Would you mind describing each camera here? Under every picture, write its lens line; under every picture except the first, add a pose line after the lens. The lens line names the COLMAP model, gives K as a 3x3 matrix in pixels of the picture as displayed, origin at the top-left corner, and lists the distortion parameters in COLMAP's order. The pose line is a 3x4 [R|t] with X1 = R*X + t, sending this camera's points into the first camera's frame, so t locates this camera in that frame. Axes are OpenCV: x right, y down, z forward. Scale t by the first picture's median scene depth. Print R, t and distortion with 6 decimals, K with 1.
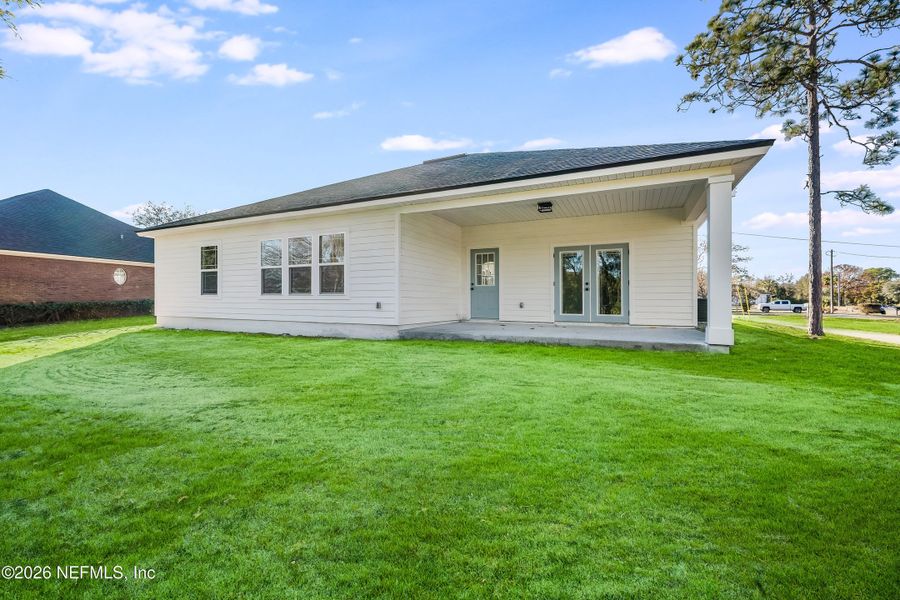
lens RADIAL K [[370.4, 0, 440.4], [0, 370.4, 300.6], [0, 0, 1]] dist [0.003828, 0.000658]
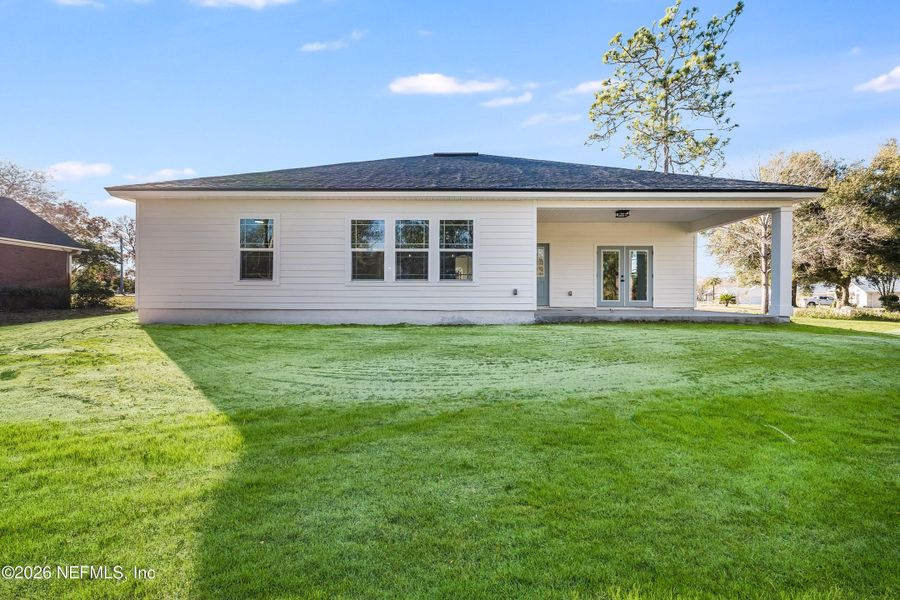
lens RADIAL K [[370.4, 0, 443.9], [0, 370.4, 298.2], [0, 0, 1]] dist [0.003828, 0.000658]
pose [[0.902350, -0.002839, 0.430996, -0.710274], [-0.000977, 0.999962, 0.008633, 0.019280], [-0.431004, -0.008211, 0.902313, 0.118340]]
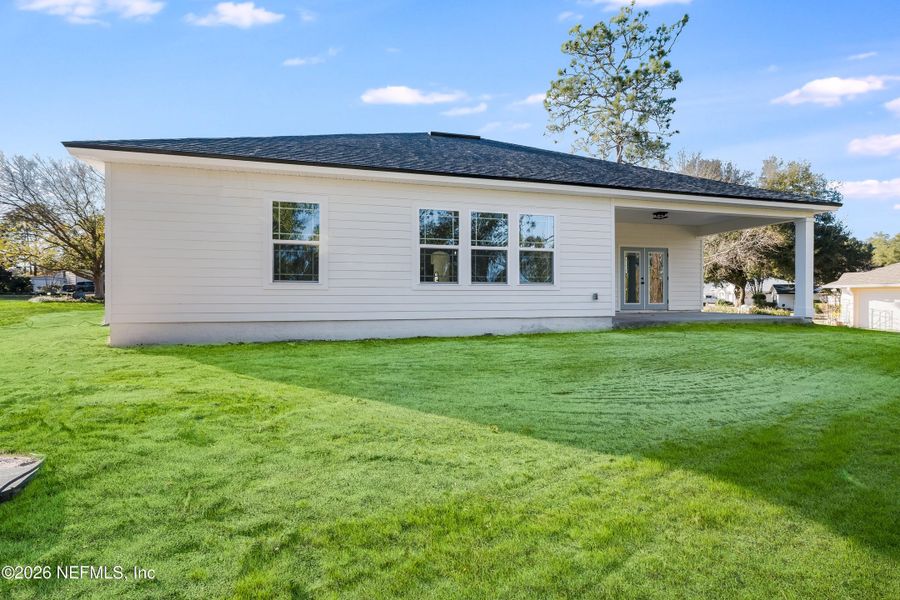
lens RADIAL K [[433.7, 0, 445.0], [0, 433.7, 295.1], [0, 0, 1]] dist [0.011229, -0.000223]
pose [[0.741456, -0.003493, 0.670993, -1.081549], [0.004370, 0.999990, 0.000377, 0.006307], [-0.670988, 0.002653, 0.741464, 0.369059]]
